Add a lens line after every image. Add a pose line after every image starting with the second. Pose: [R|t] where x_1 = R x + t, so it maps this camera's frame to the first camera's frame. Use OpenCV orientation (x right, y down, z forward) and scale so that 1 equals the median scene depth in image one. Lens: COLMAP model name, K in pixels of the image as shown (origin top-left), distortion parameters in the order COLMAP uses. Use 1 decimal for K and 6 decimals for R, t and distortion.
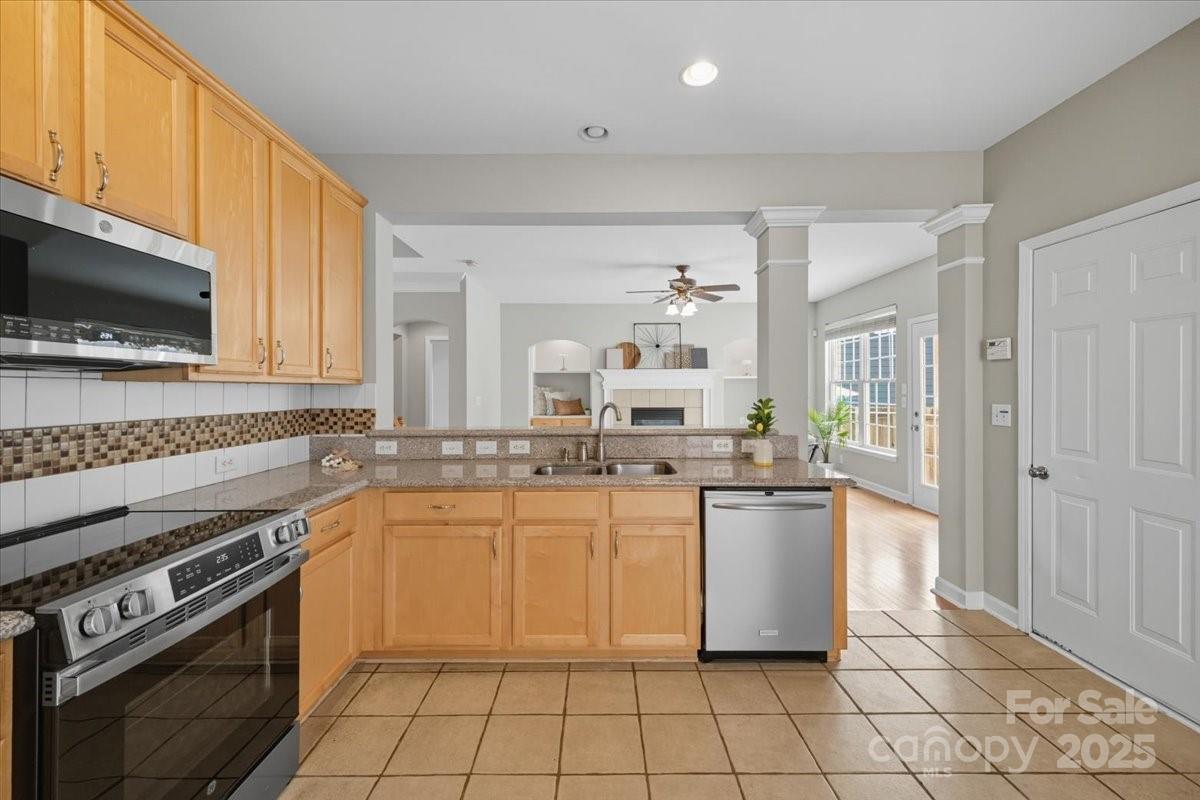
lens RADIAL K [[474.7, 0, 593.1], [0, 474.7, 389.8], [0, 0, 1]] dist [0.002805, -0.001668]
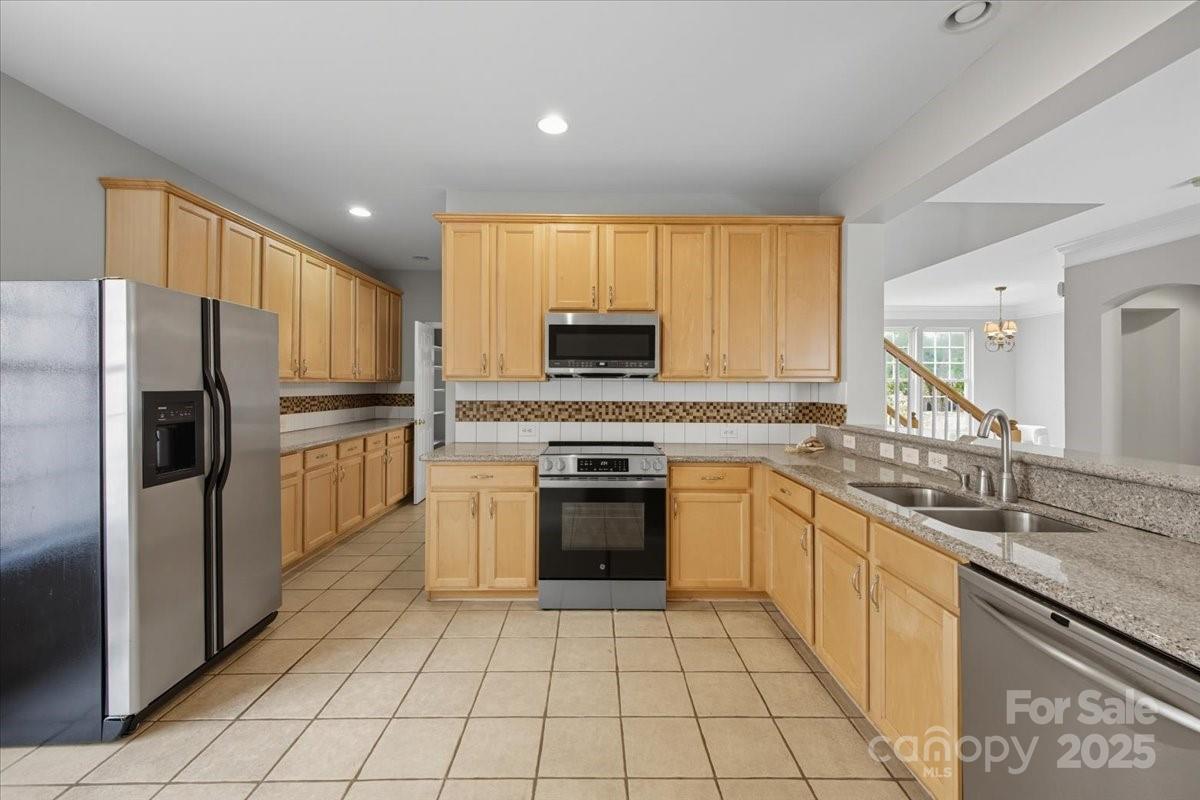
lens RADIAL K [[474.7, 0, 598.9], [0, 474.7, 388.9], [0, 0, 1]] dist [0.002805, -0.001668]
pose [[0.016693, 0.009210, -0.999818, 0.838451], [-0.008250, 0.999925, 0.009073, -0.002401], [0.999827, 0.008097, 0.016768, 0.567075]]
